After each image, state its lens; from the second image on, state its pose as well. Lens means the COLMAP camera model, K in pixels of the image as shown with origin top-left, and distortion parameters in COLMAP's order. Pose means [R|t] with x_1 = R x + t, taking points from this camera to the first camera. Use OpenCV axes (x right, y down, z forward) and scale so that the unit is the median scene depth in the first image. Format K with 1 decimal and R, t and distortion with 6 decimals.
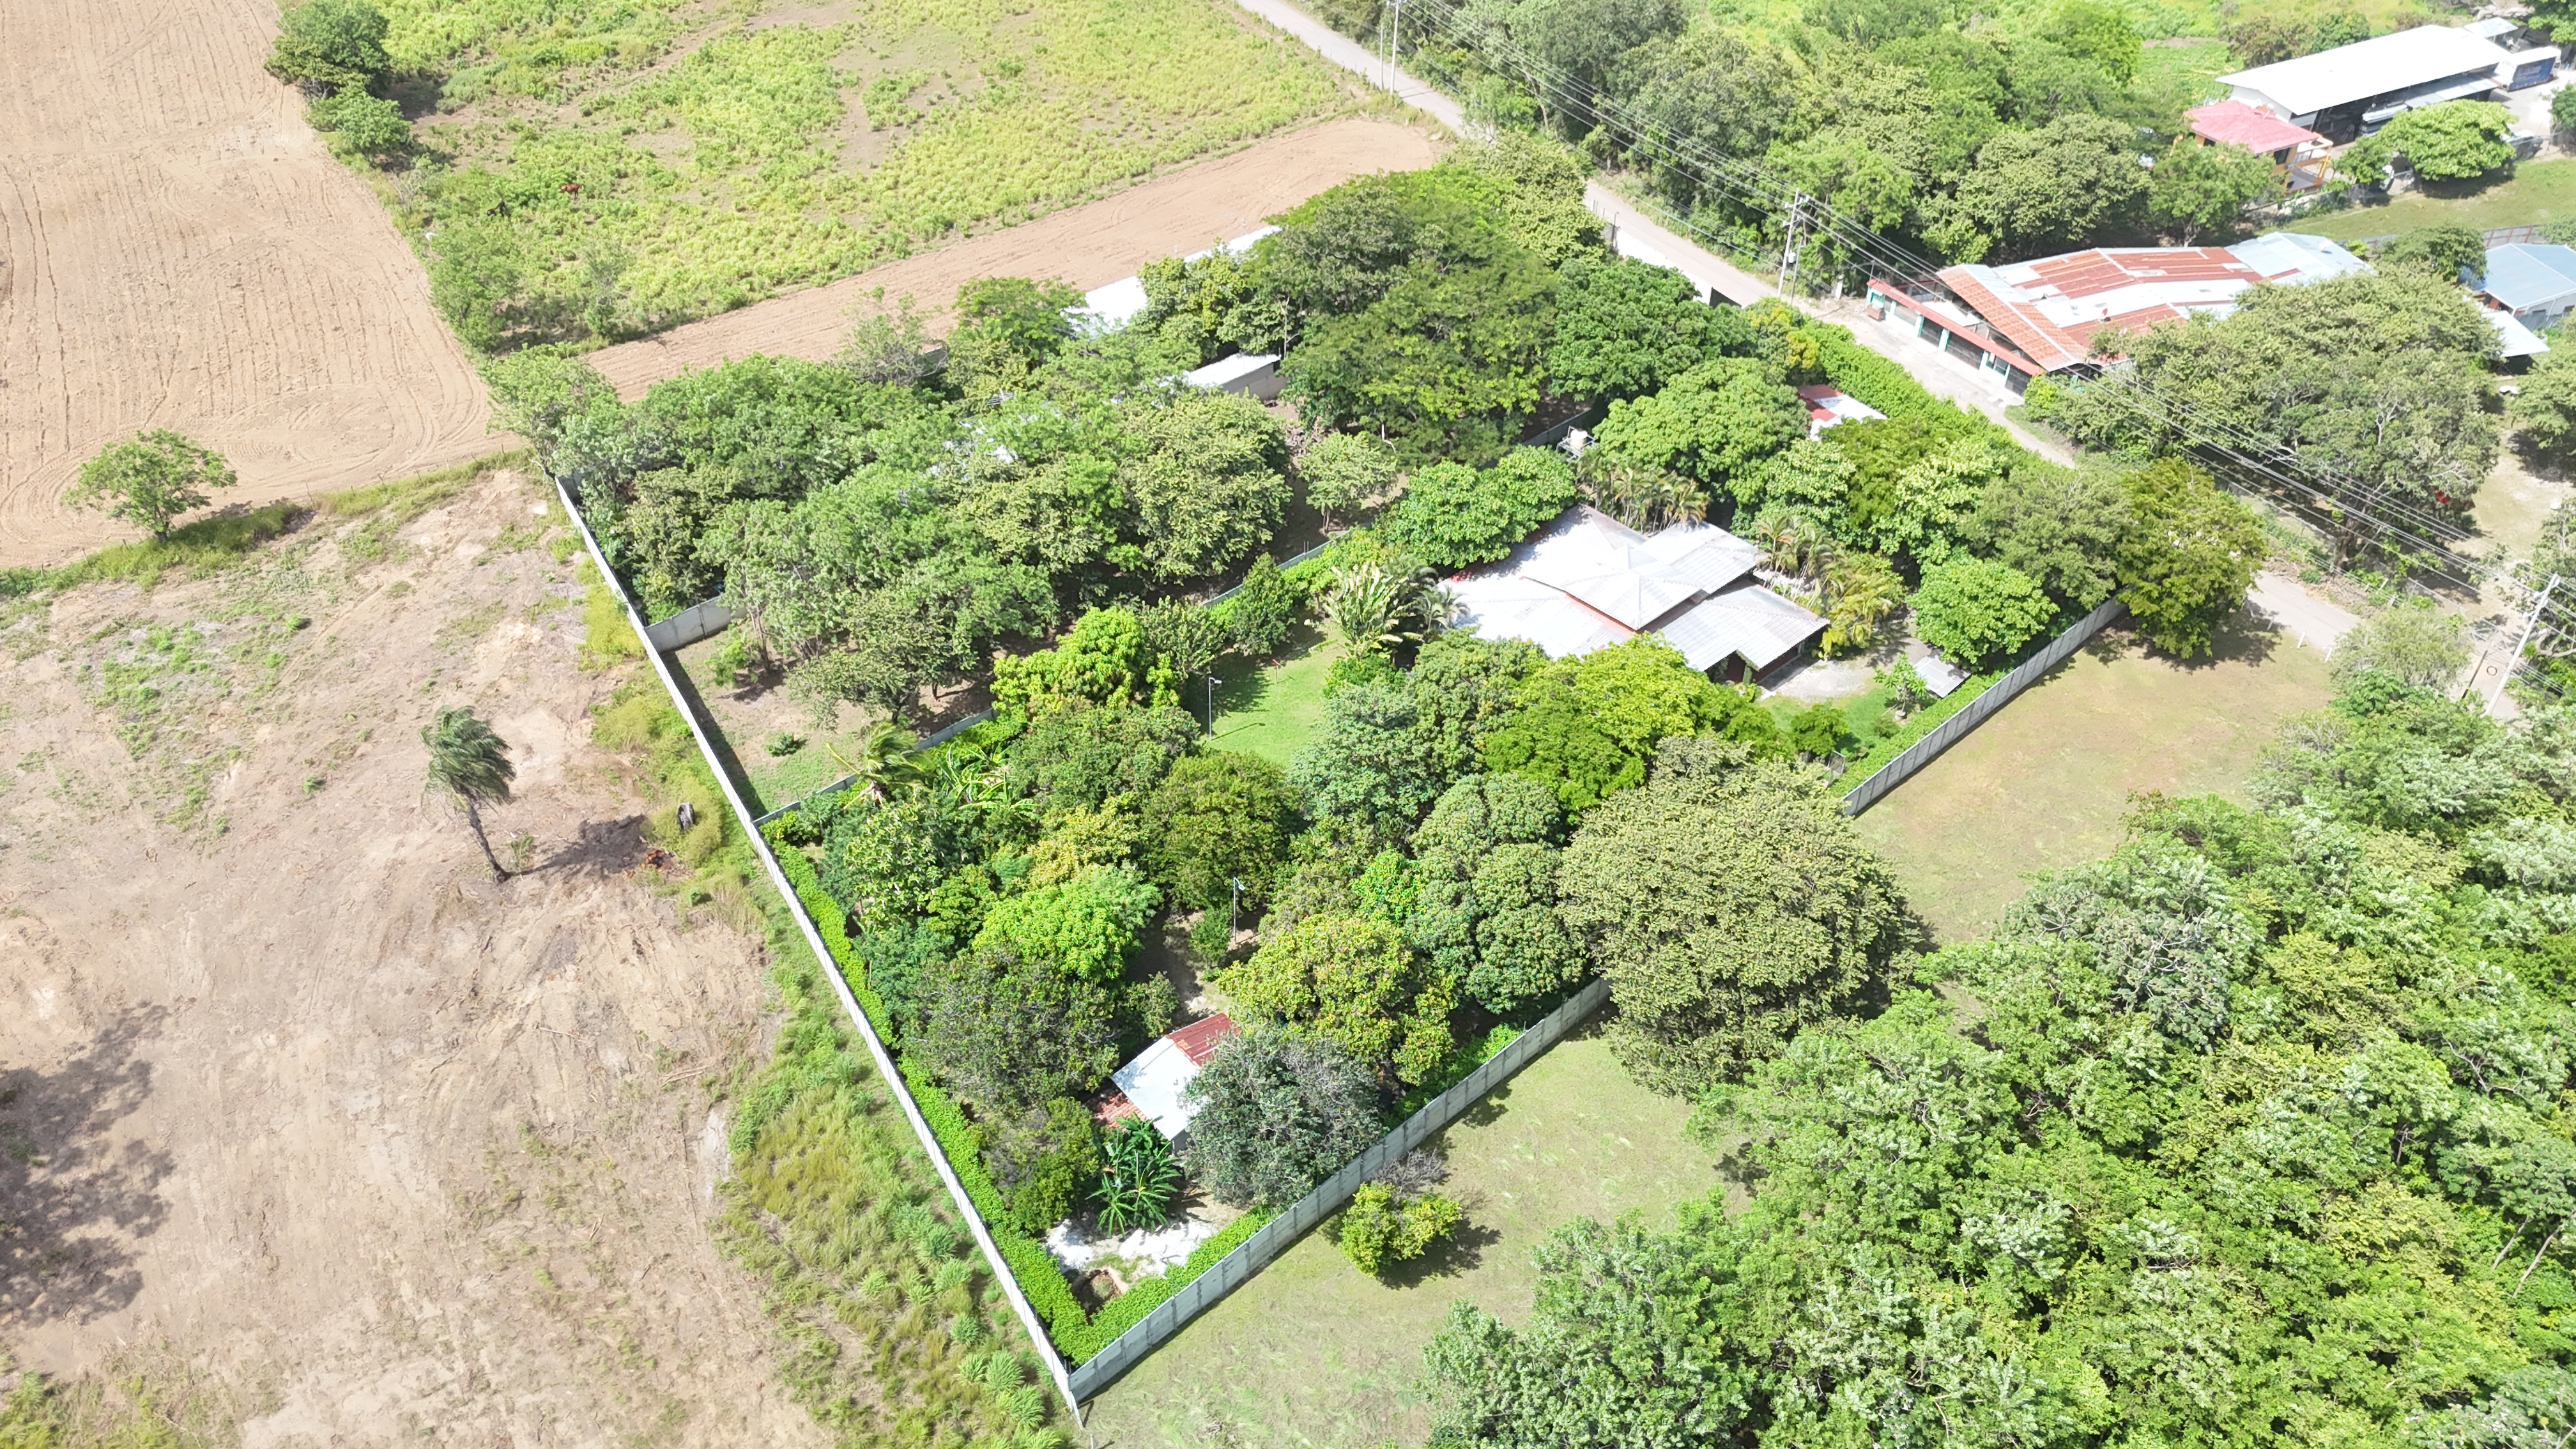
lens RADIAL K [[1897.4, 0, 1295.0], [0, 1897.4, 740.5], [0, 0, 1]] dist [0.026561, -0.000352]
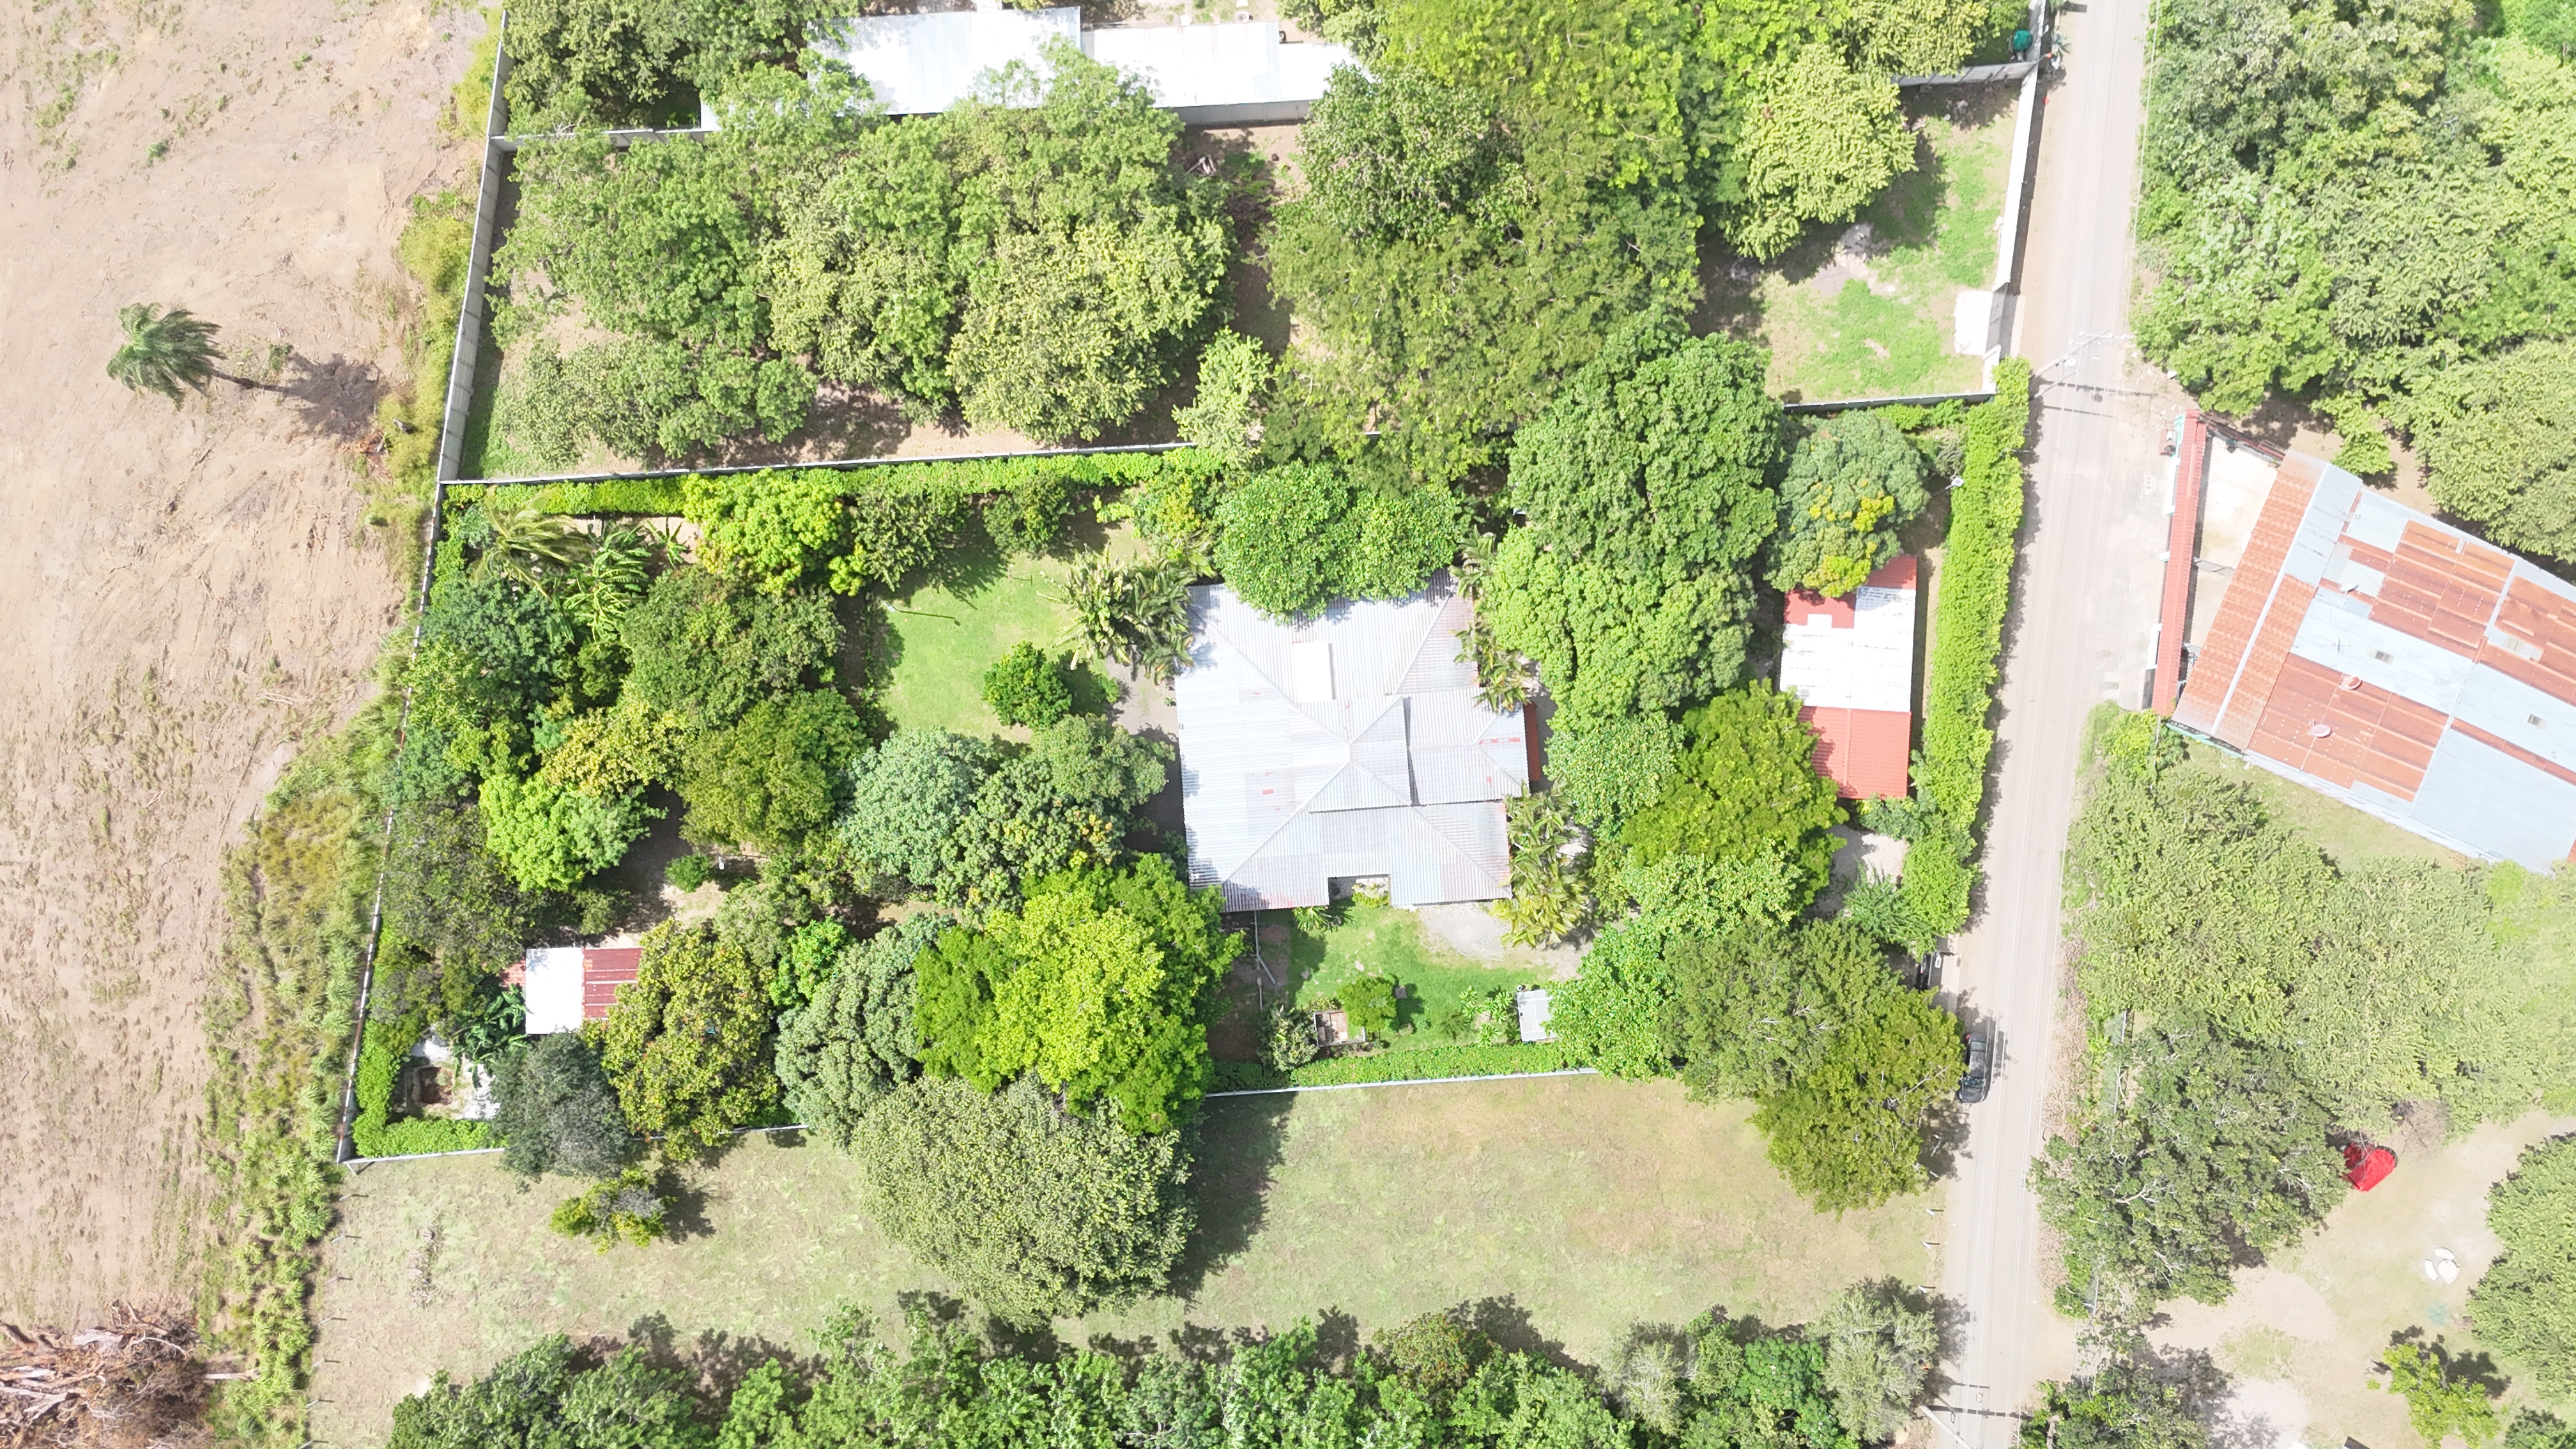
lens RADIAL K [[1897.4, 0, 1295.0], [0, 1897.4, 740.5], [0, 0, 1]] dist [0.026561, -0.000352]
pose [[0.784649, 0.619055, -0.033119, 0.186000], [-0.395623, 0.541149, 0.742051, -0.758386], [0.477293, -0.569147, 0.669524, 0.392320]]
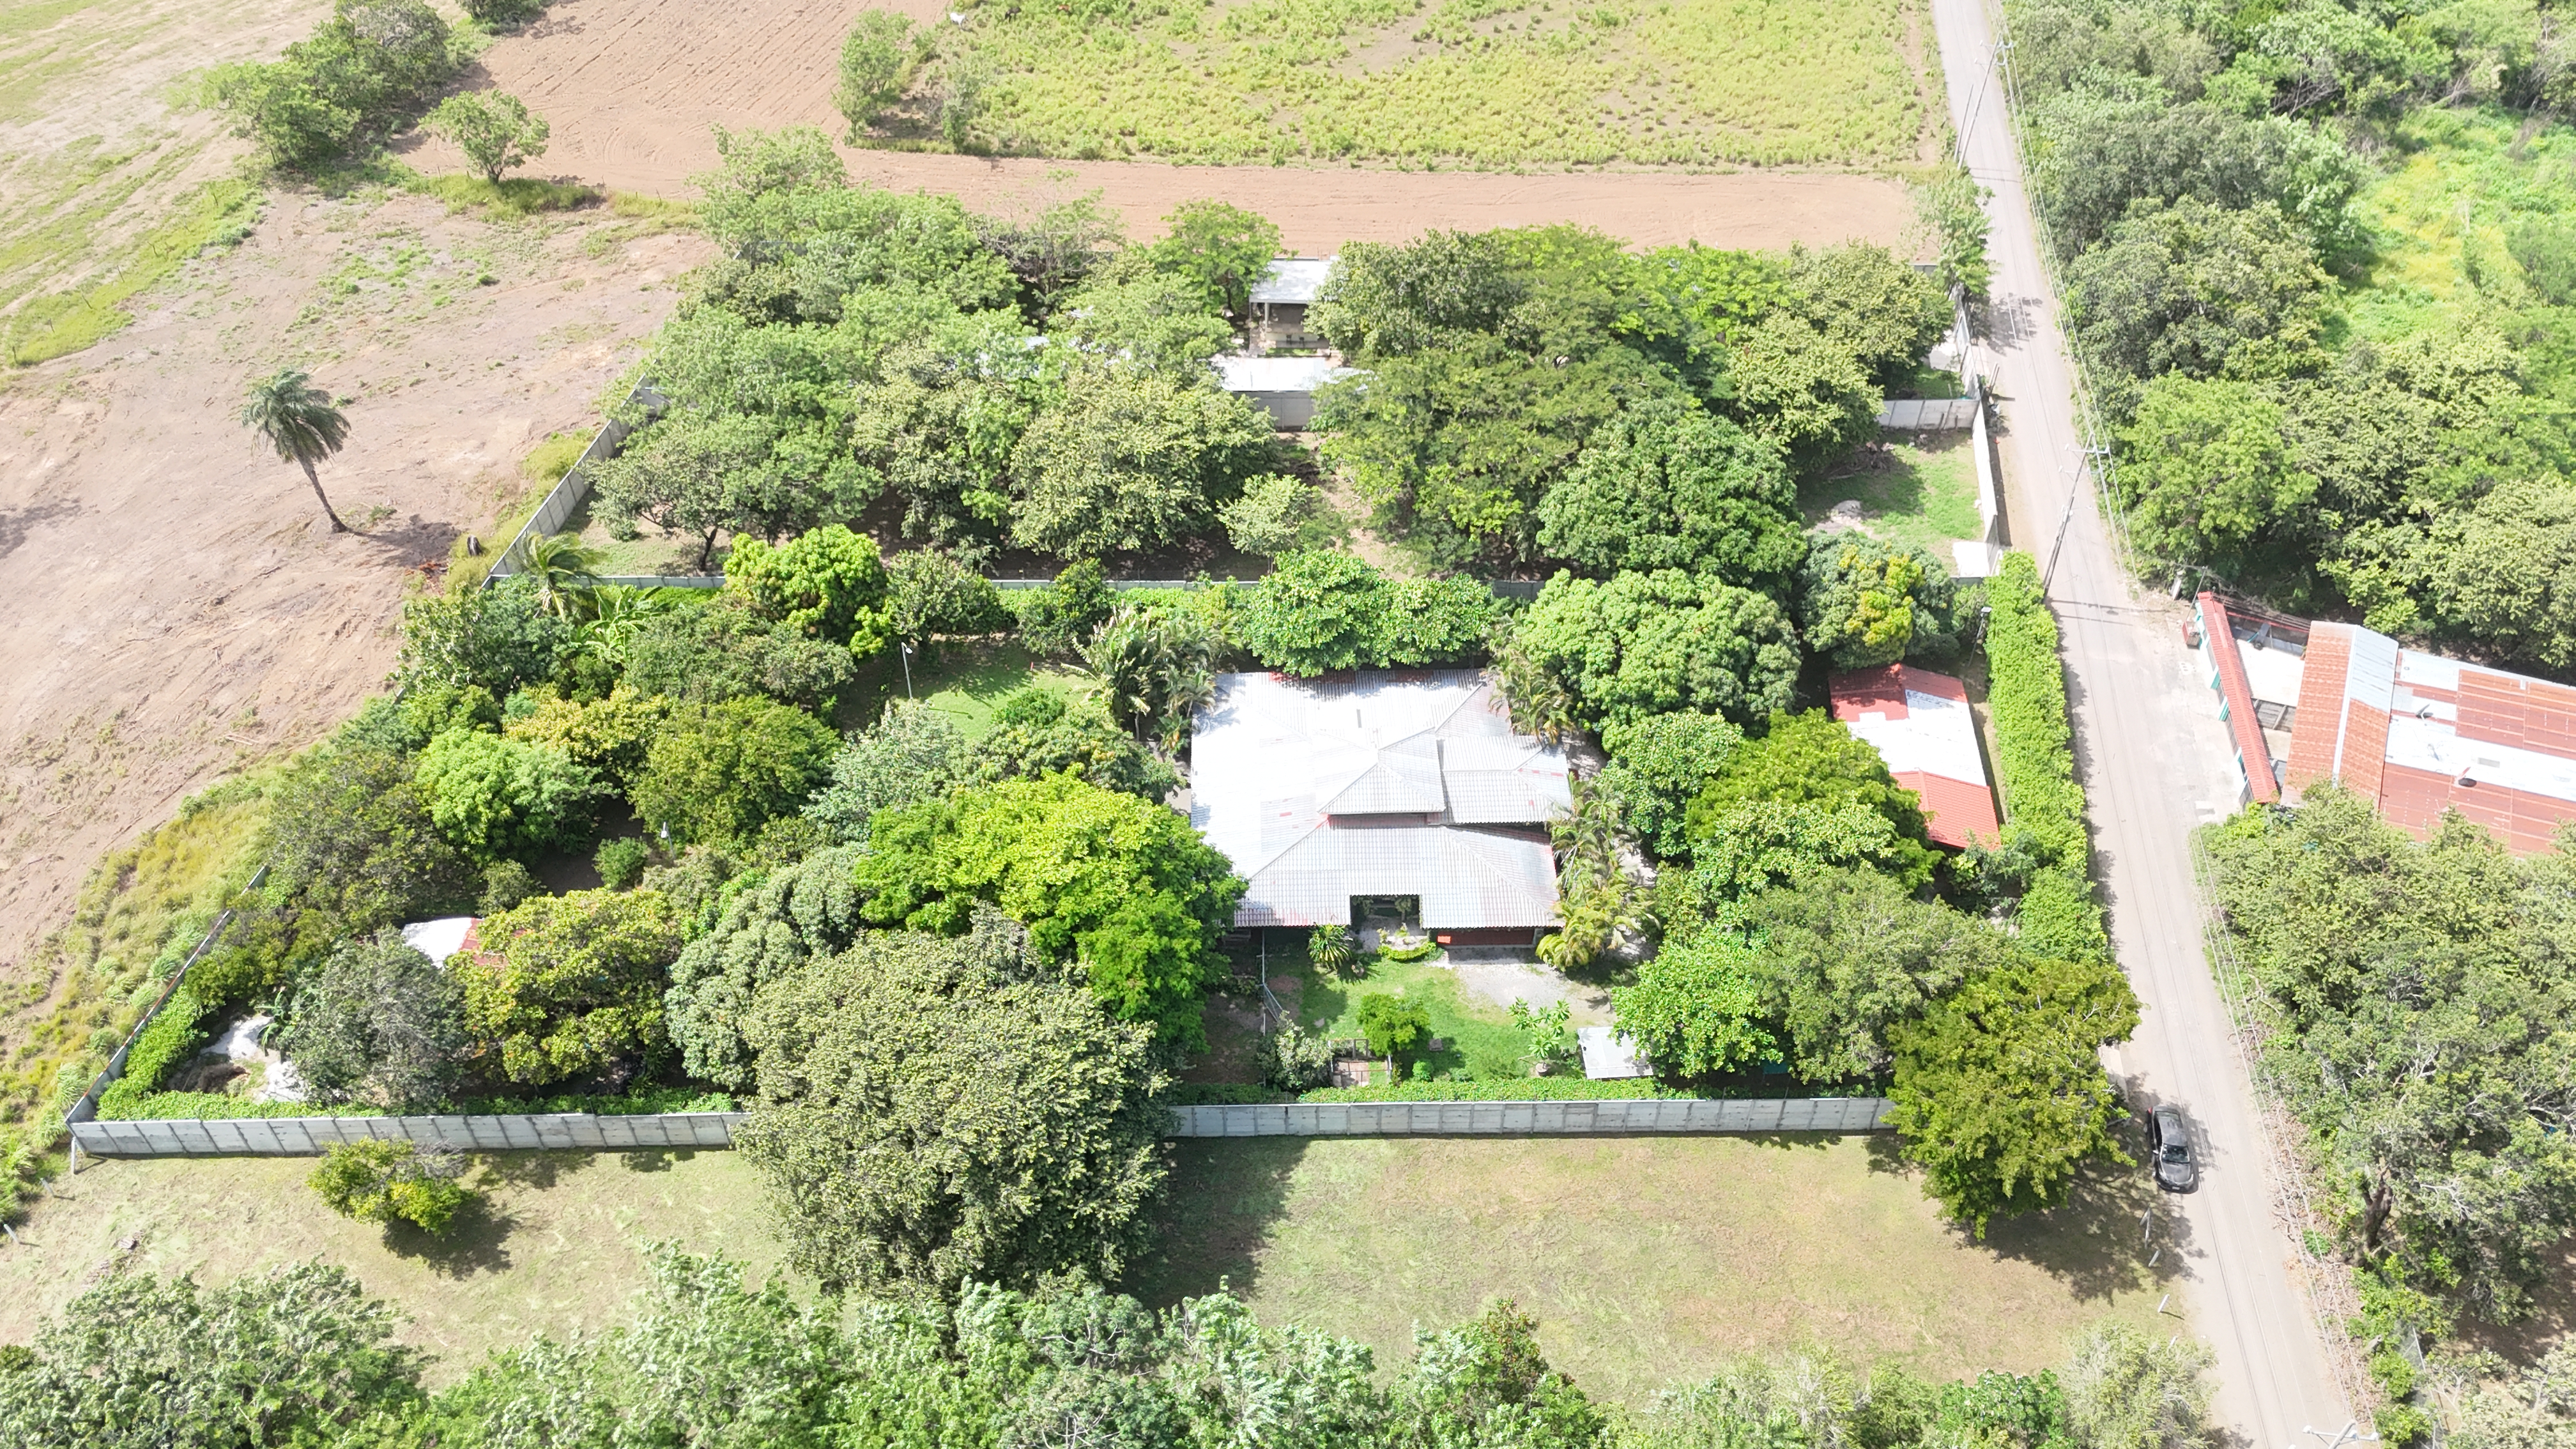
lens RADIAL K [[1897.4, 0, 1295.0], [0, 1897.4, 740.5], [0, 0, 1]] dist [0.026561, -0.000352]
pose [[0.757289, 0.447134, -0.476009, 0.547693], [-0.424635, 0.890883, 0.161284, -0.214514], [0.496184, 0.079991, 0.864525, 0.269623]]
